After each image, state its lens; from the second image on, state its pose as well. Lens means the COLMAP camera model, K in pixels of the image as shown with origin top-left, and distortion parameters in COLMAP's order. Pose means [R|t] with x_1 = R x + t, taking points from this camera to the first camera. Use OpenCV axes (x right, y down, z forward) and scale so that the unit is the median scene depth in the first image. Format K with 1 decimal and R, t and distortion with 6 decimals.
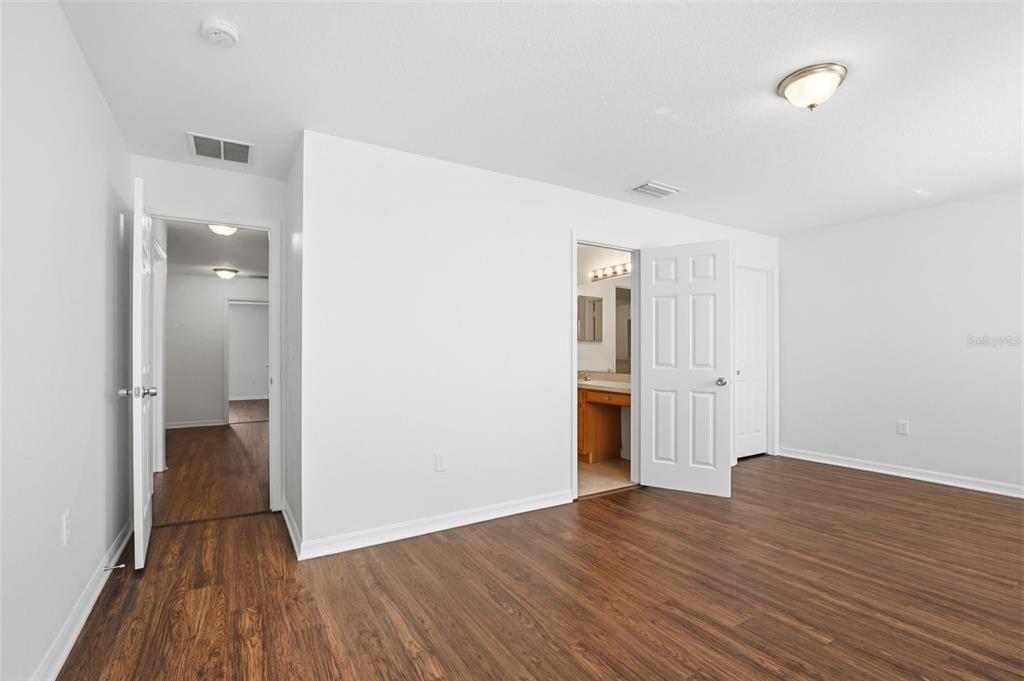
lens RADIAL K [[490.8, 0, 517.9], [0, 490.8, 346.9], [0, 0, 1]] dist [-0.027084, 0.001439]
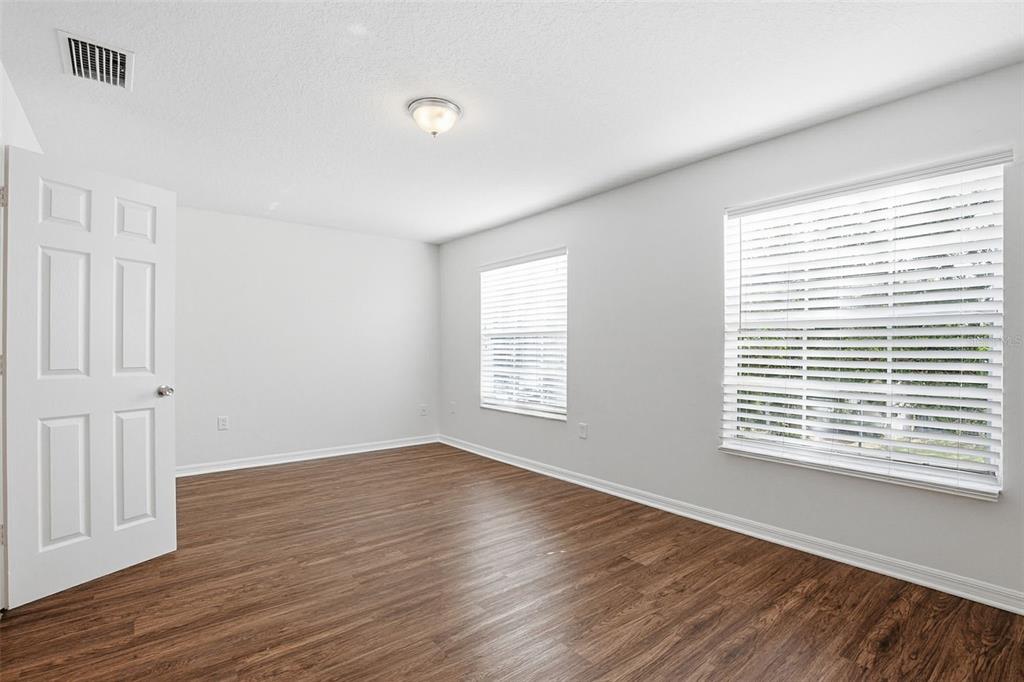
lens RADIAL K [[490.8, 0, 517.9], [0, 490.8, 347.4], [0, 0, 1]] dist [-0.027084, 0.001439]
pose [[-0.144614, -0.000591, 0.989488, -0.412551], [-0.012166, 0.999925, -0.001181, 0.004732], [-0.989413, -0.012209, -0.144610, 0.727423]]
